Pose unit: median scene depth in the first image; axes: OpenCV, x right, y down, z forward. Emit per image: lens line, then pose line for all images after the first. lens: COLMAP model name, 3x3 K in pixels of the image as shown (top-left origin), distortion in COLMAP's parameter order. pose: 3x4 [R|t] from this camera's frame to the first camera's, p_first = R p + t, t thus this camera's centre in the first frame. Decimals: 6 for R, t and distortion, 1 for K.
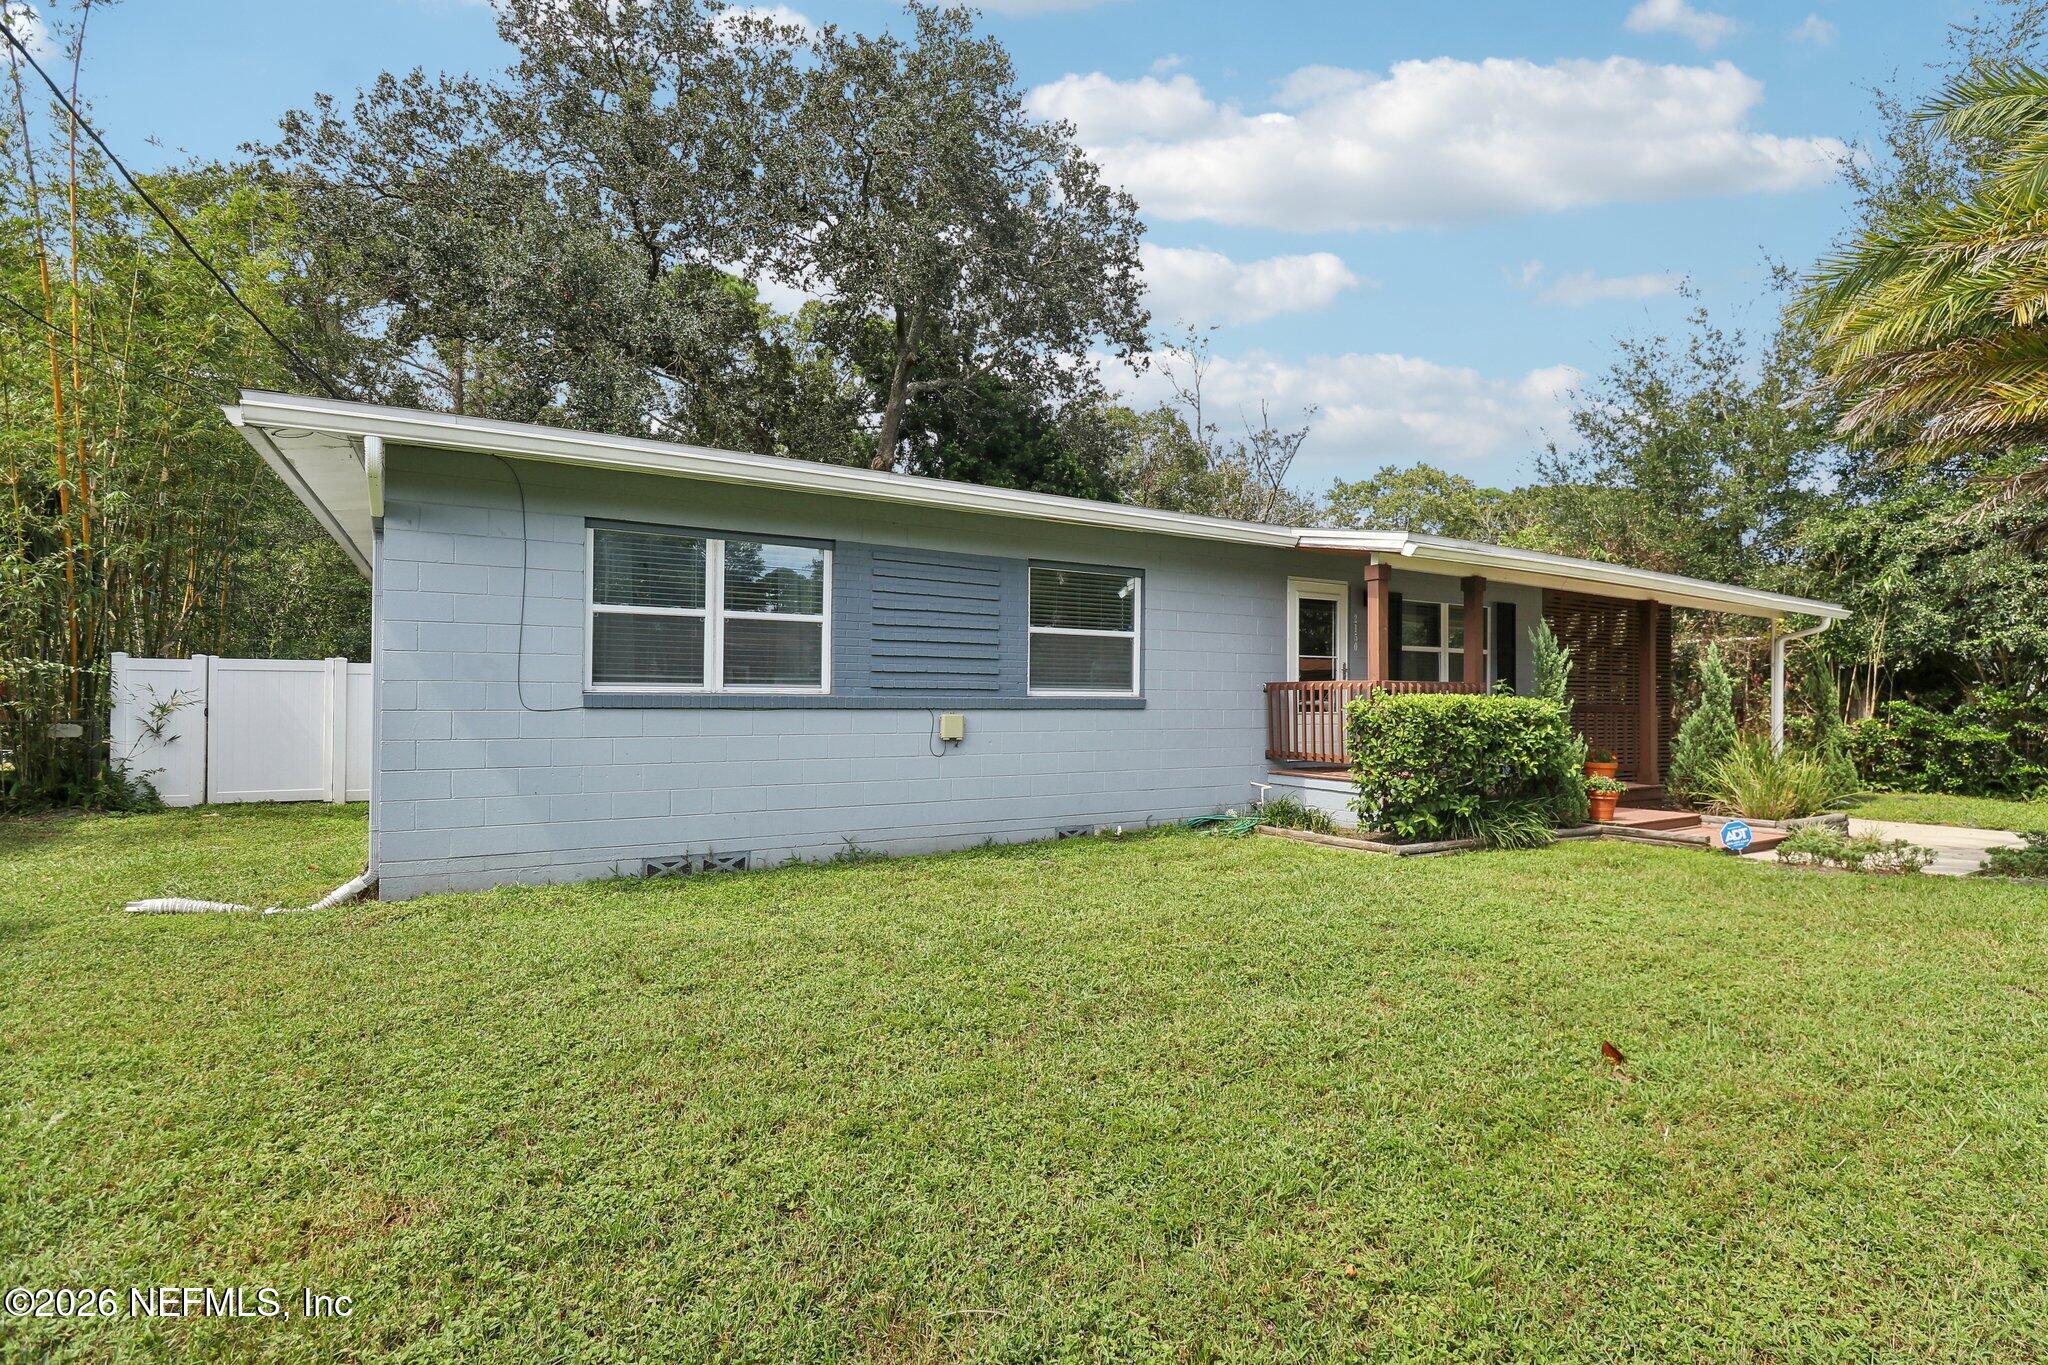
lens RADIAL K [[960.8, 0, 1027.1], [0, 960.8, 680.1], [0, 0, 1]] dist [0.017844, -0.012463]
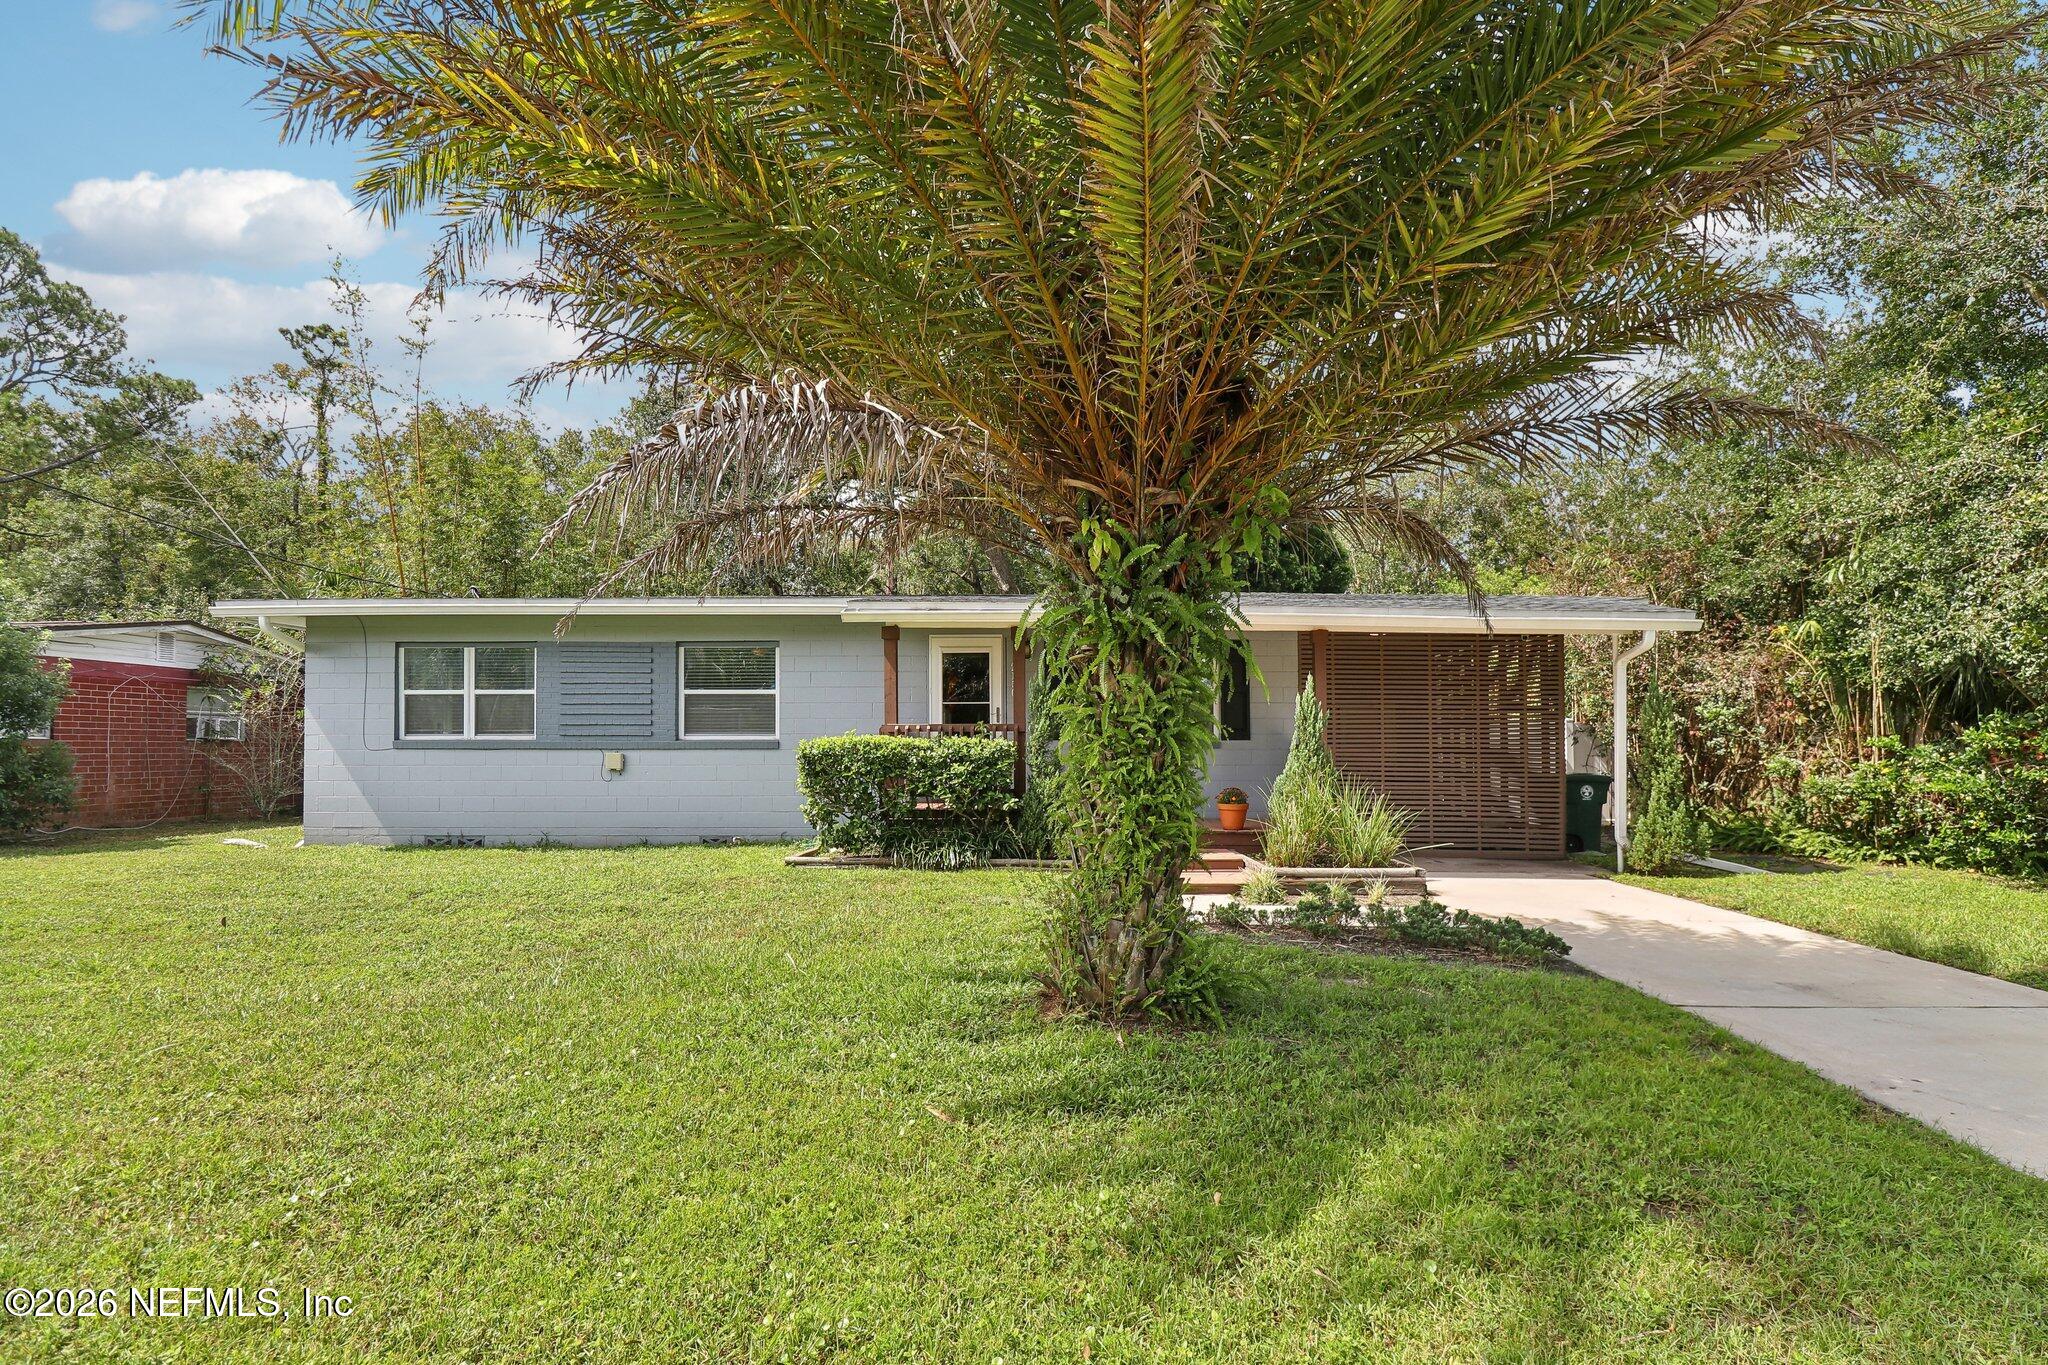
lens RADIAL K [[960.8, 0, 1043.9], [0, 960.8, 741.0], [0, 0, 1]] dist [0.017844, -0.012463]
pose [[0.837019, -0.004908, -0.547151, 1.269260], [0.017214, 0.999701, 0.017365, 0.003321], [0.546902, -0.023954, 0.836854, 0.120250]]
